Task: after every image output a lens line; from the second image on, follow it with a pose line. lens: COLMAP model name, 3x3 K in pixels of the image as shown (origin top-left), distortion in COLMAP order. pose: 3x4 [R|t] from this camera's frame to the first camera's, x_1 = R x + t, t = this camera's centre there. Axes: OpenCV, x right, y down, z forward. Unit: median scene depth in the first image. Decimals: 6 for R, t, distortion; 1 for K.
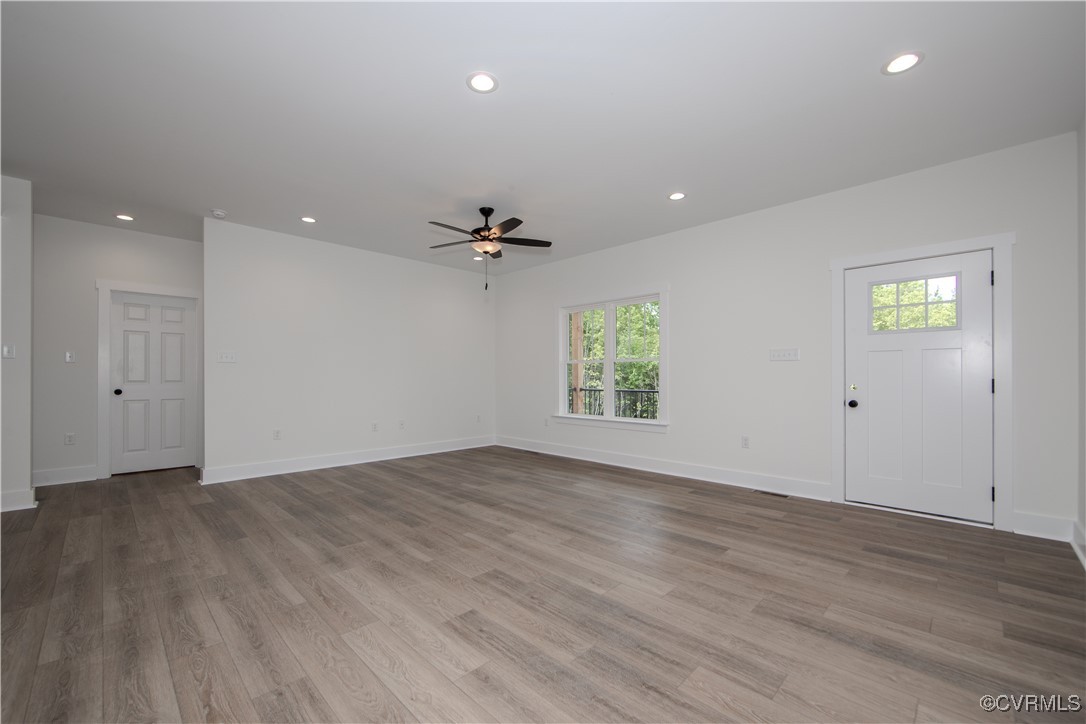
lens RADIAL K [[443.6, 0, 543.2], [0, 443.6, 369.6], [0, 0, 1]] dist [-0.010221, 0.001079]
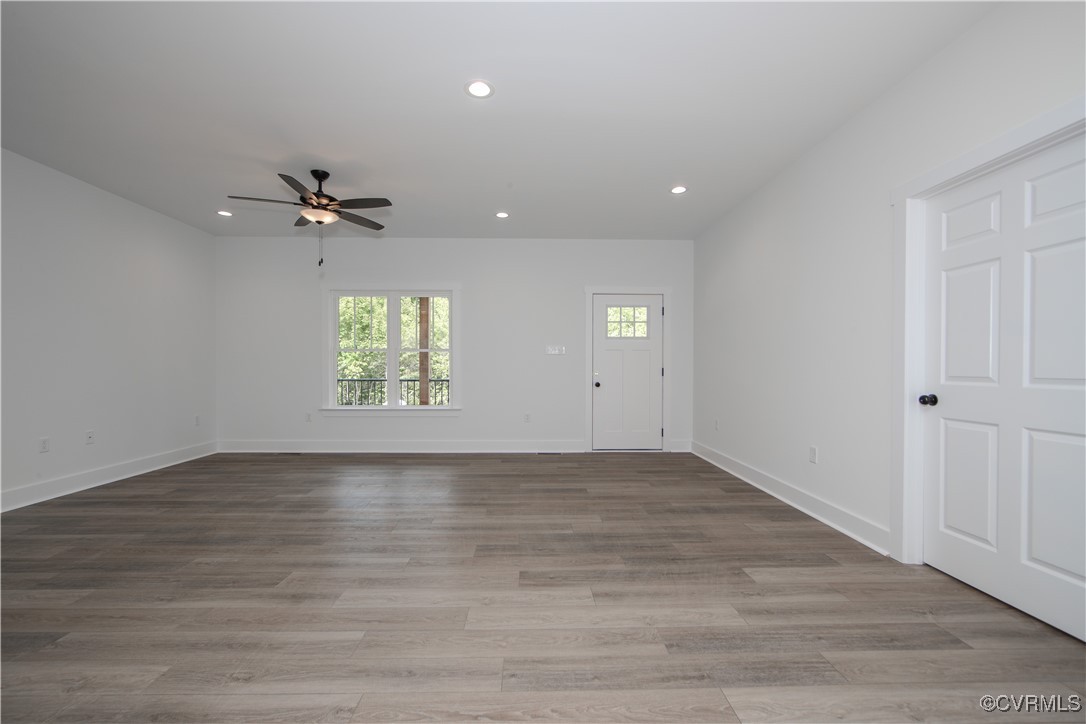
lens RADIAL K [[443.6, 0, 542.8], [0, 443.6, 365.6], [0, 0, 1]] dist [-0.010221, 0.001079]
pose [[0.688153, 0.001939, 0.725563, -0.679569], [-0.015014, 0.999820, 0.011568, -0.002520], [-0.725411, -0.018854, 0.688058, 0.128414]]
